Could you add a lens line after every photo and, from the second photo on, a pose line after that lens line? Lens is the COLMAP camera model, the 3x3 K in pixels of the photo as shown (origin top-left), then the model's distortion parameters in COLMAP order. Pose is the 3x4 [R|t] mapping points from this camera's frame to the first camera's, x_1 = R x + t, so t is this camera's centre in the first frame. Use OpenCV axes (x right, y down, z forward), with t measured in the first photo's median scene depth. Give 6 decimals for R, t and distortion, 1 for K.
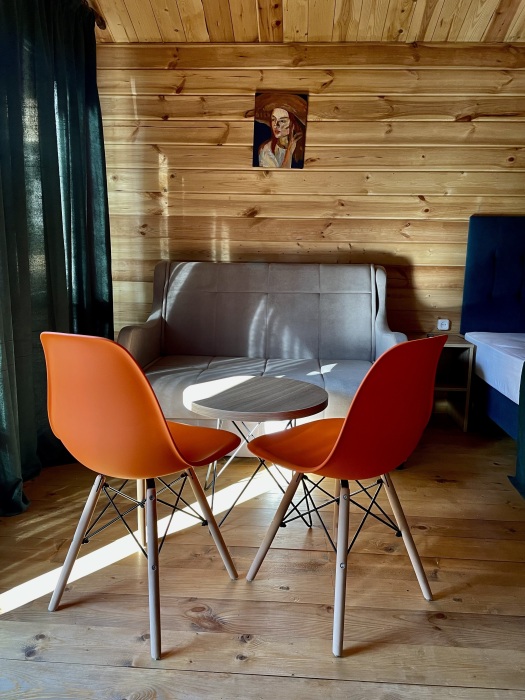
lens RADIAL K [[527.2, 0, 261.5], [0, 527.2, 345.6], [0, 0, 1]] dist [0.090200, -0.129170]
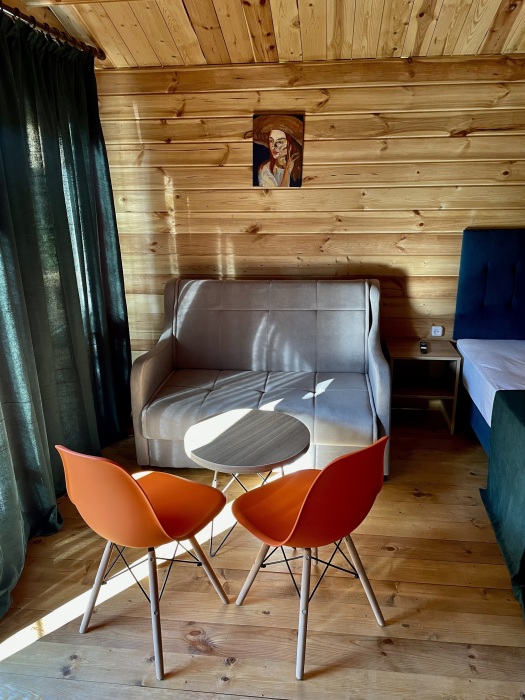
lens RADIAL K [[524.1, 0, 262.5], [0, 524.1, 350.0], [0, 0, 1]] dist [0.091997, -0.125299]
pose [[0.998100, -0.016135, -0.059468, 0.061086], [0.023958, 0.990790, 0.133275, -0.162247], [0.056770, -0.134446, 0.989293, -0.071831]]
